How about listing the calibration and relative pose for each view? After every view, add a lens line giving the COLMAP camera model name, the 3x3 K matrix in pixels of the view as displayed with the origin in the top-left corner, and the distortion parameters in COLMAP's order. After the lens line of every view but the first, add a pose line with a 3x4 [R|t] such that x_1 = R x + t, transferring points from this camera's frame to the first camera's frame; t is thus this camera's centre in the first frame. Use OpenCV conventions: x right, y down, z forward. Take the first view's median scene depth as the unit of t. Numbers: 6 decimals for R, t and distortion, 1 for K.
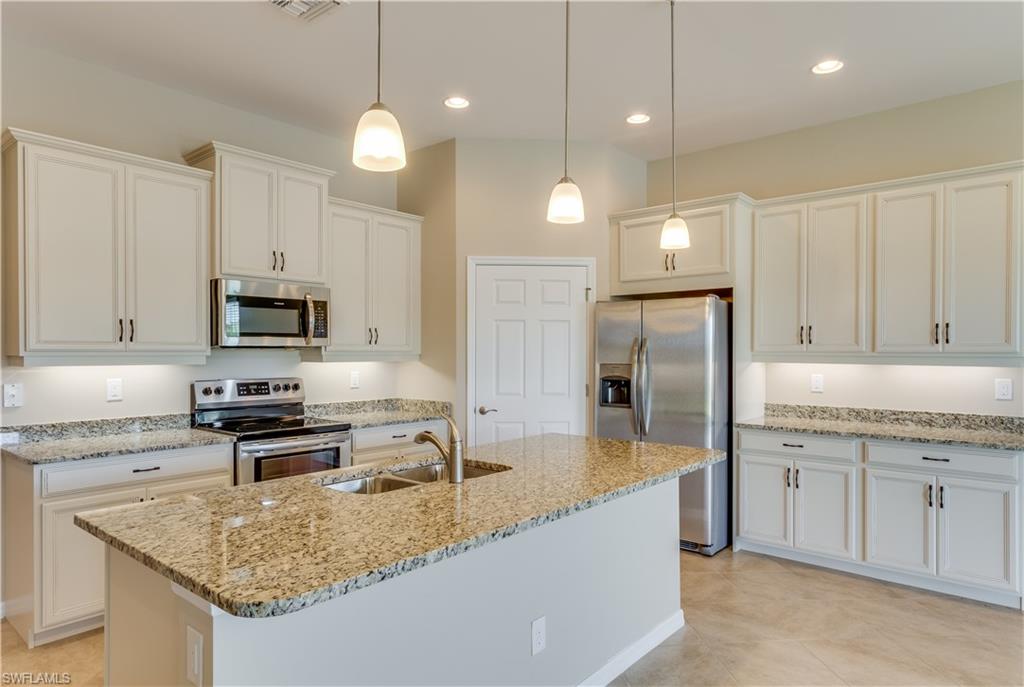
lens RADIAL K [[626.2, 0, 512.5], [0, 626.2, 352.8], [0, 0, 1]] dist [0.002932, 0.011703]
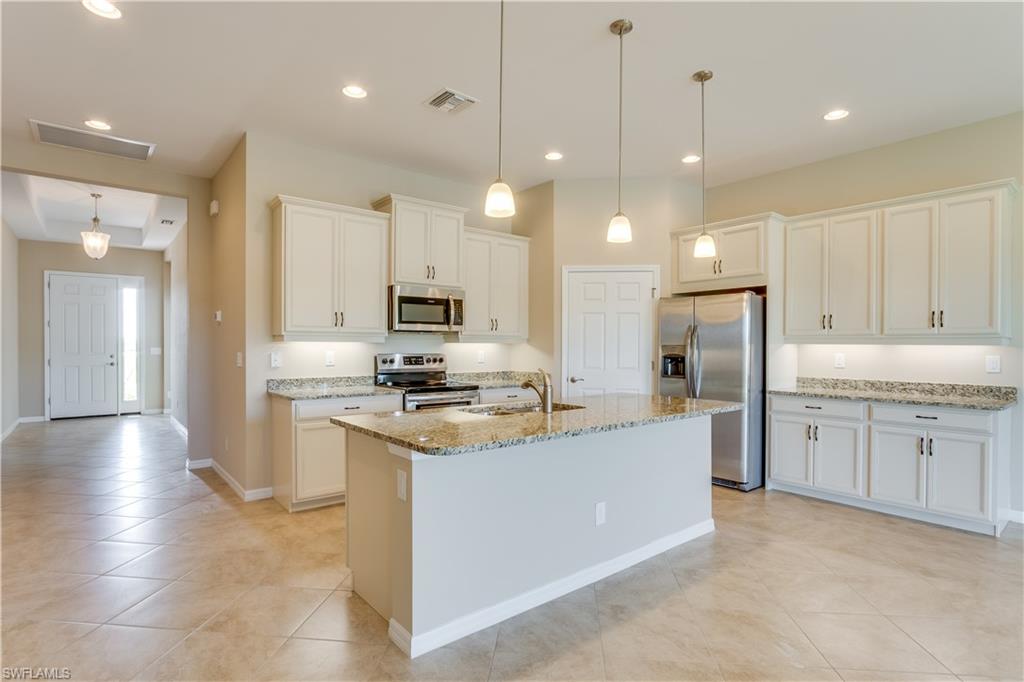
lens RADIAL K [[525.7, 0, 511.9], [0, 525.7, 347.5], [0, 0, 1]] dist [-0.017664, 0.005340]
pose [[0.983457, 0.003844, -0.181100, 0.034278], [-0.003849, 0.999993, 0.000326, 0.027612], [0.181100, 0.000377, 0.983465, -0.169959]]
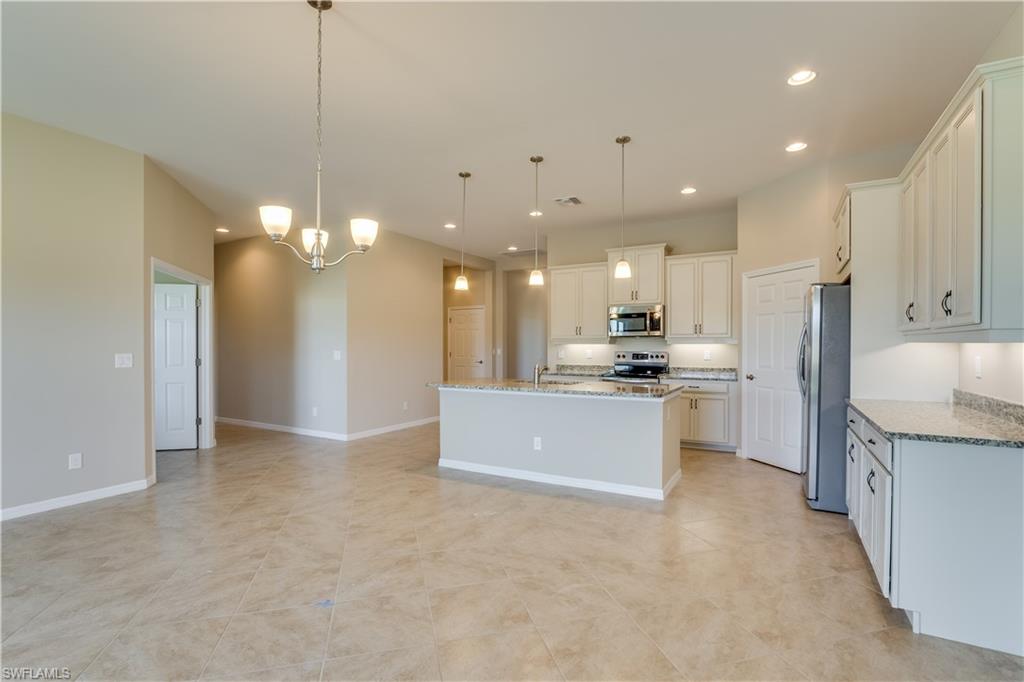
lens RADIAL K [[477.1, 0, 513.5], [0, 477.1, 343.2], [0, 0, 1]] dist [-0.010810, 0.001491]
pose [[0.179355, -0.006964, -0.983760, 1.149135], [-0.003073, 0.999966, -0.007639, 0.028254], [0.983780, 0.004393, 0.179328, 0.316277]]
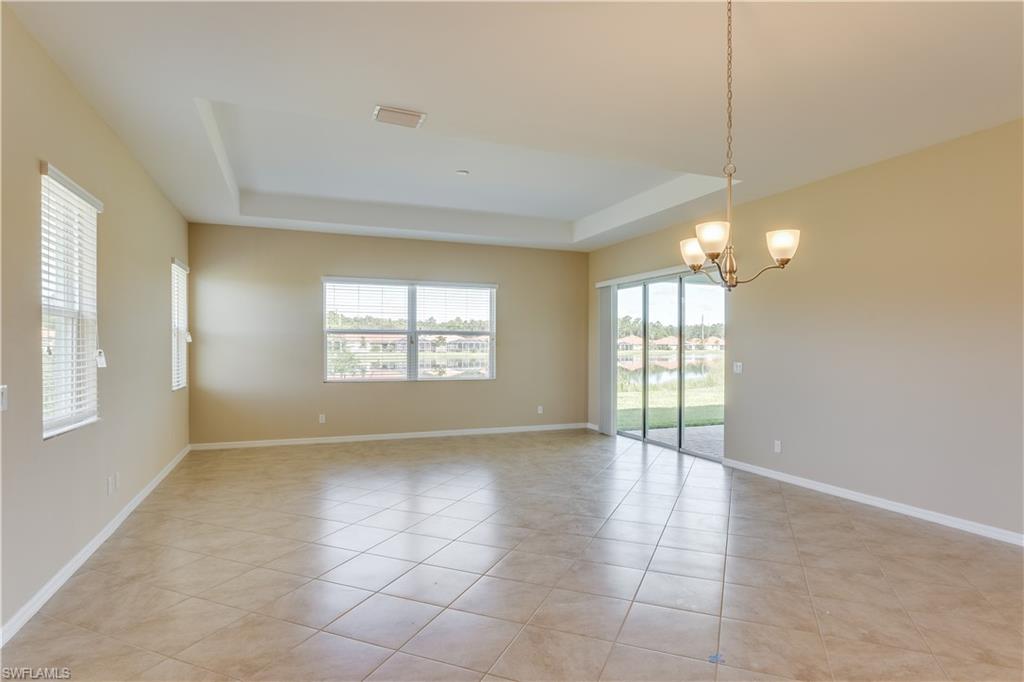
lens RADIAL K [[548.7, 0, 515.2], [0, 548.7, 358.5], [0, 0, 1]] dist [-0.020469, -0.000595]
pose [[-0.876368, -0.013435, 0.481456, 0.422231], [-0.001505, 0.999682, 0.025156, -0.004597], [-0.481641, 0.021321, -0.876109, 0.838651]]
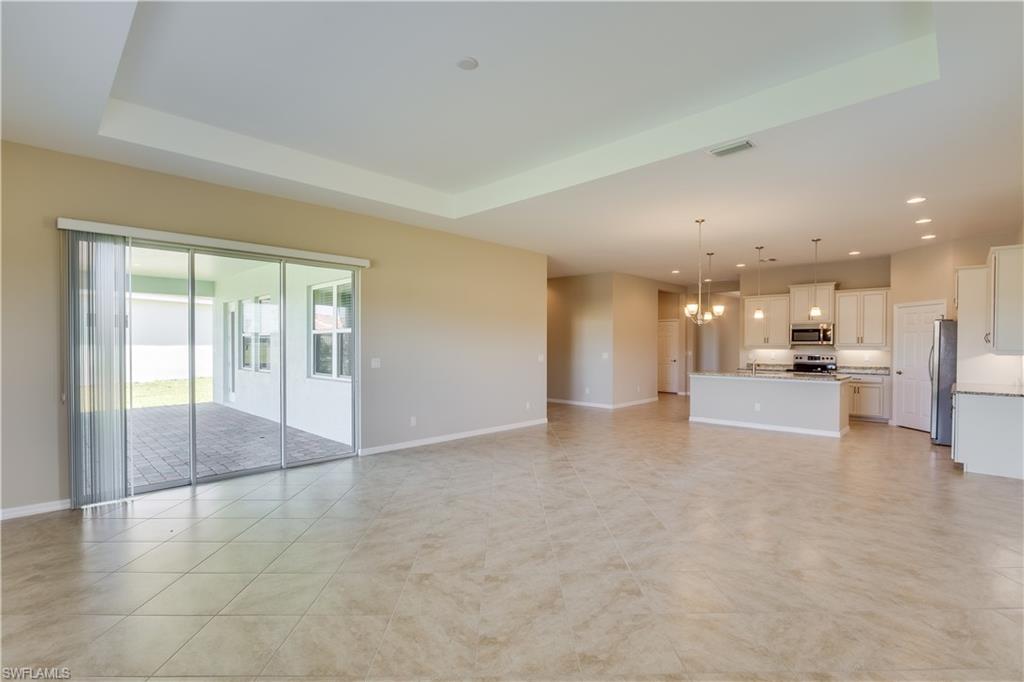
lens RADIAL K [[477.1, 0, 515.4], [0, 477.1, 343.7], [0, 0, 1]] dist [-0.010810, 0.001491]
pose [[-0.065190, -0.003028, -0.997868, 2.113804], [-0.007241, 0.999971, -0.002562, 0.003347], [0.997847, 0.007058, -0.065210, -0.317374]]
